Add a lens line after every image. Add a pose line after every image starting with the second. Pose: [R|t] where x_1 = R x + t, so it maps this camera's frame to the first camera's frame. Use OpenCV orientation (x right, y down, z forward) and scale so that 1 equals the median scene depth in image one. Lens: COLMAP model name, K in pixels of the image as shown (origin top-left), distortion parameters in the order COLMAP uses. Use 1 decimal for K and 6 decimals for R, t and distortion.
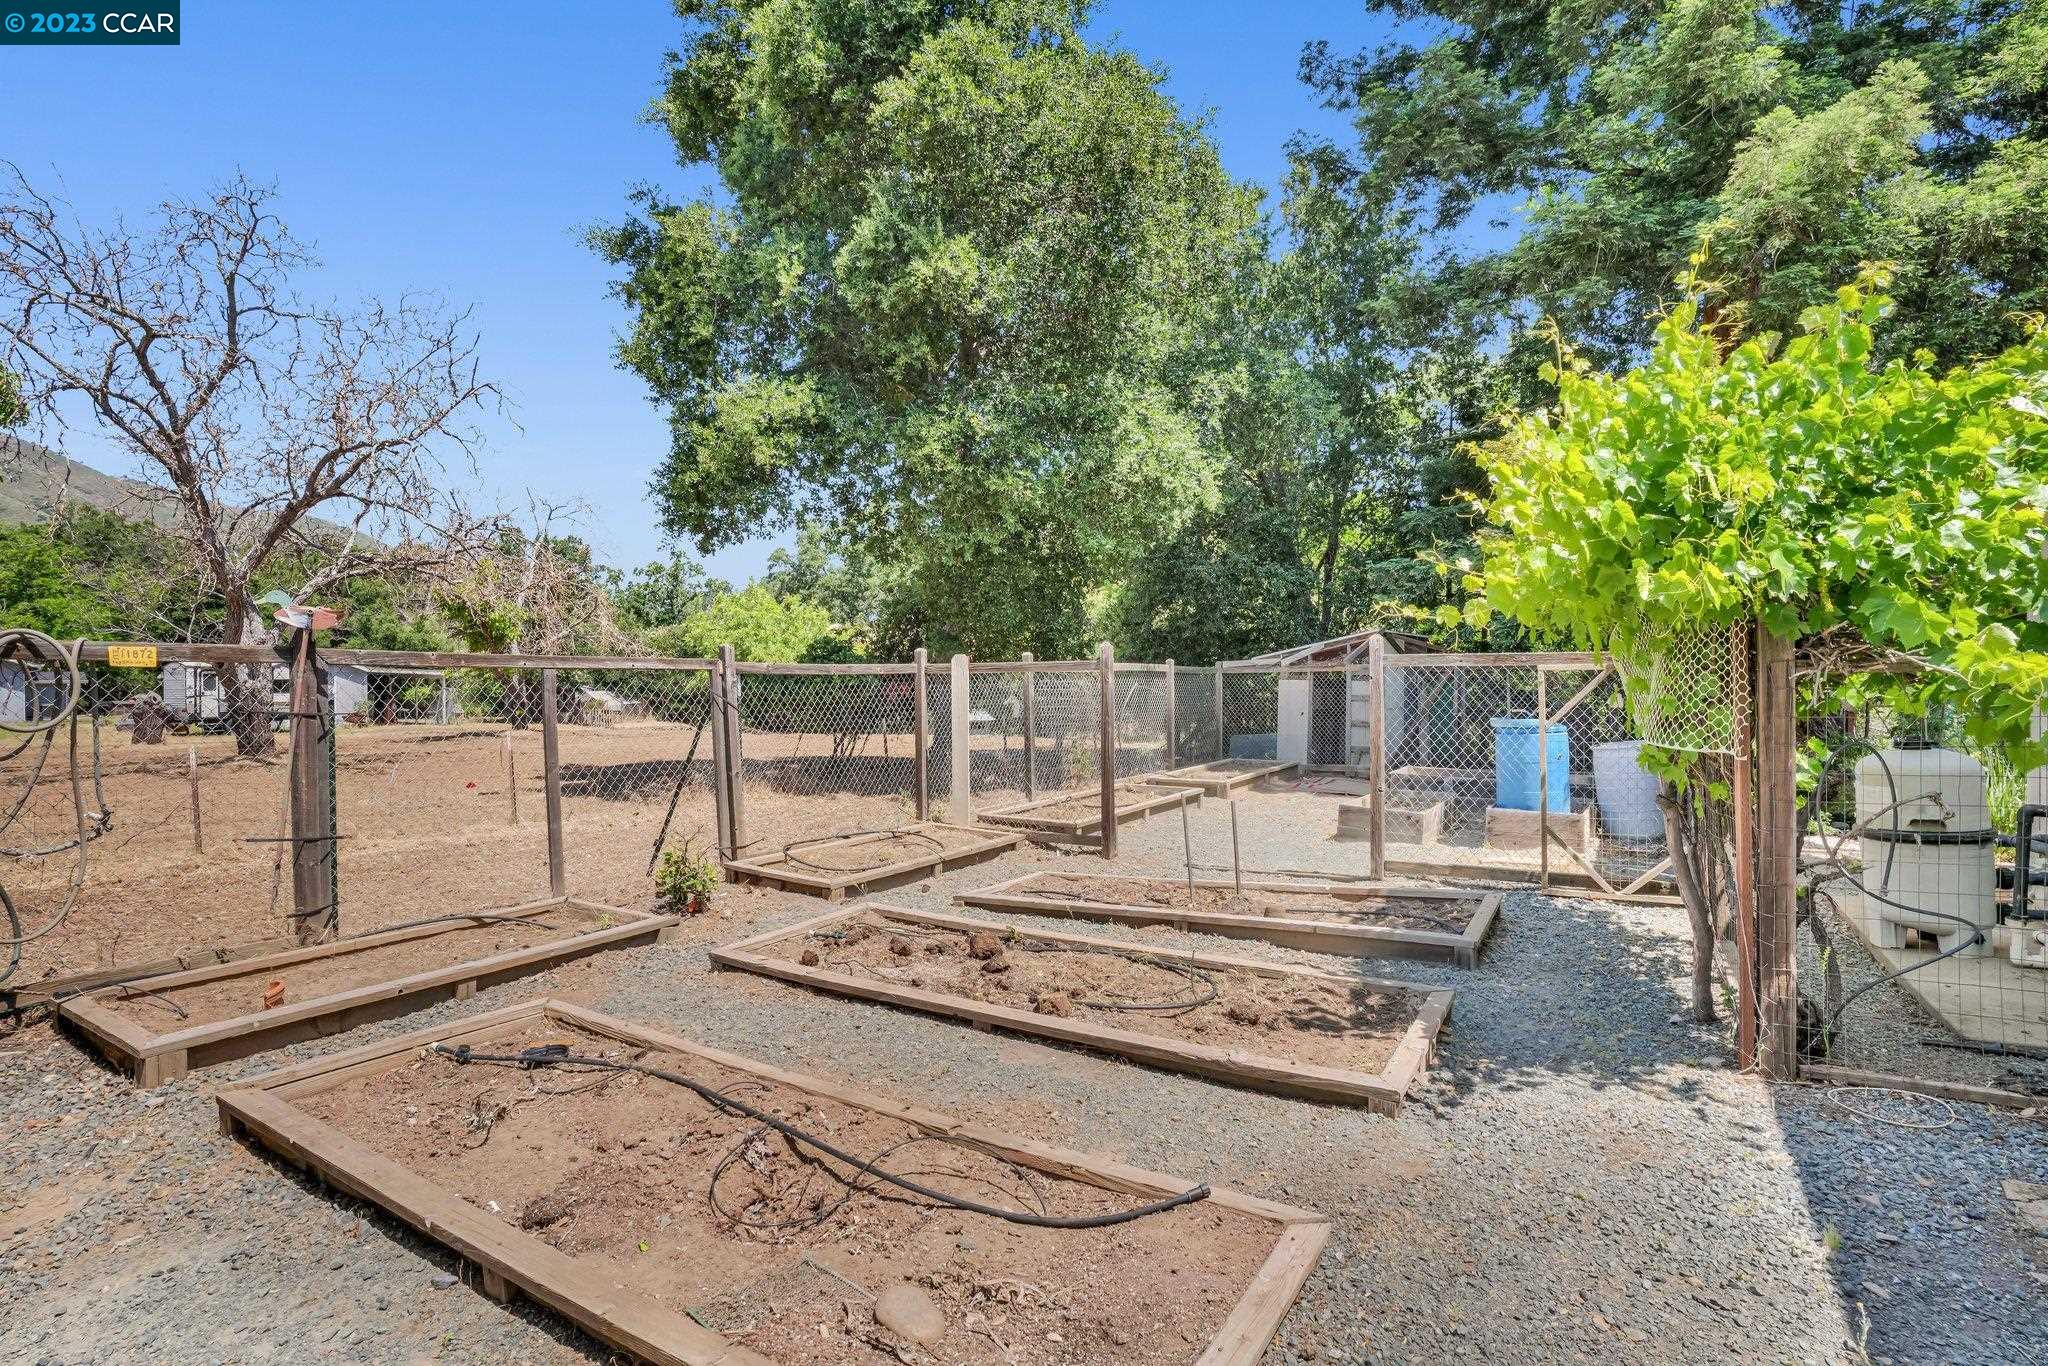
lens RADIAL K [[1014.3, 0, 1028.1], [0, 1014.3, 696.4], [0, 0, 1]] dist [-0.025074, 0.000512]
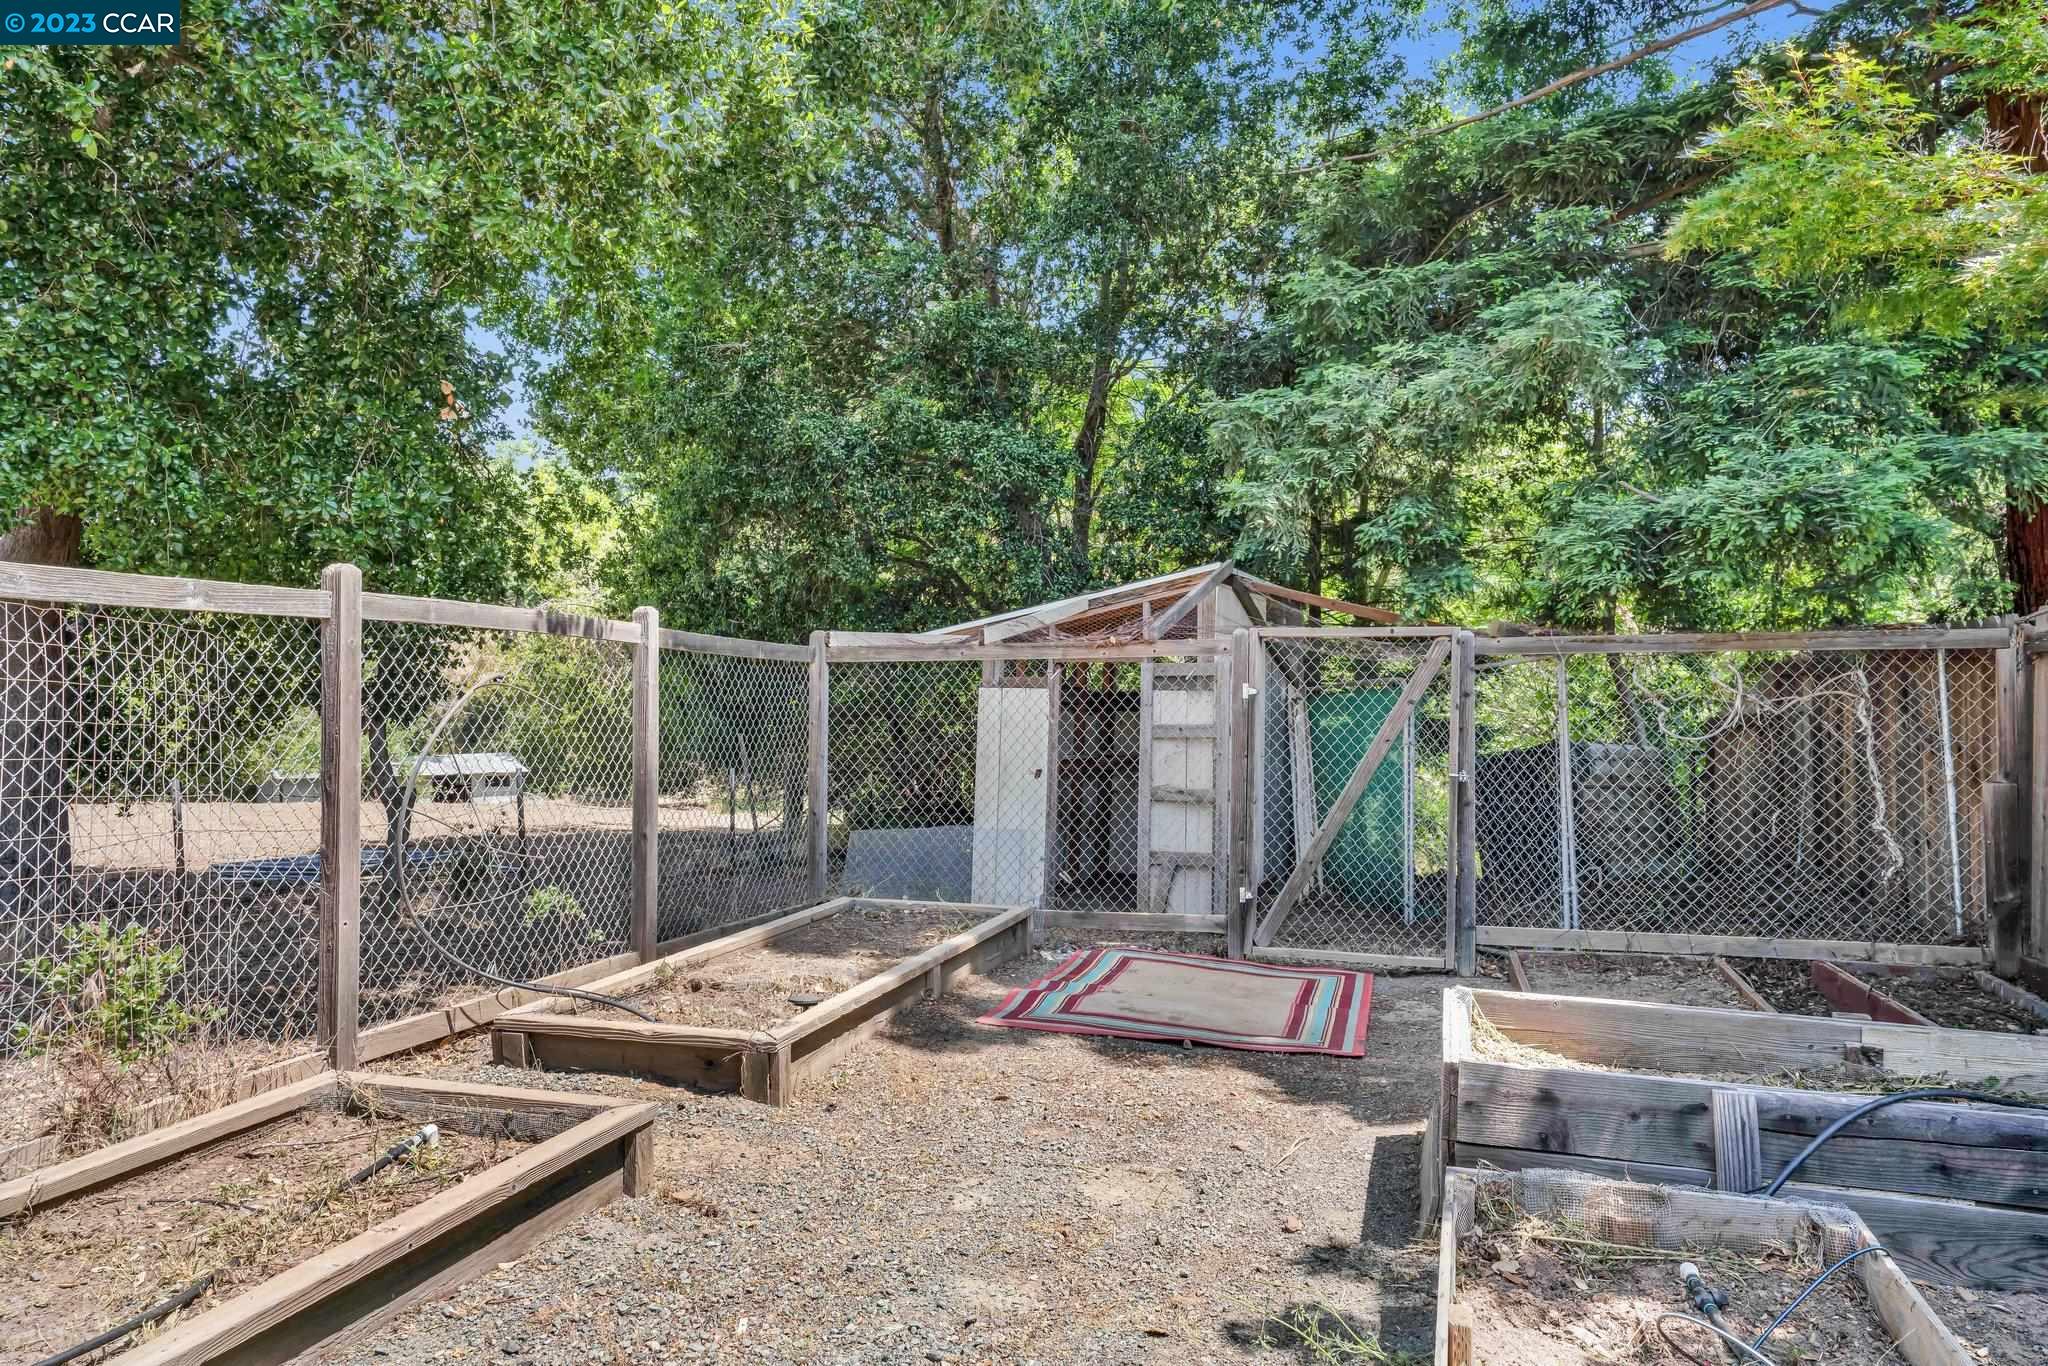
lens RADIAL K [[1014.3, 0, 1028.1], [0, 1014.3, 696.4], [0, 0, 1]] dist [-0.025074, 0.000512]
pose [[0.956022, 0.028126, 0.291943, 0.151958], [-0.026166, 0.999601, -0.010617, -0.006658], [-0.292125, 0.002512, 0.956377, 0.625425]]
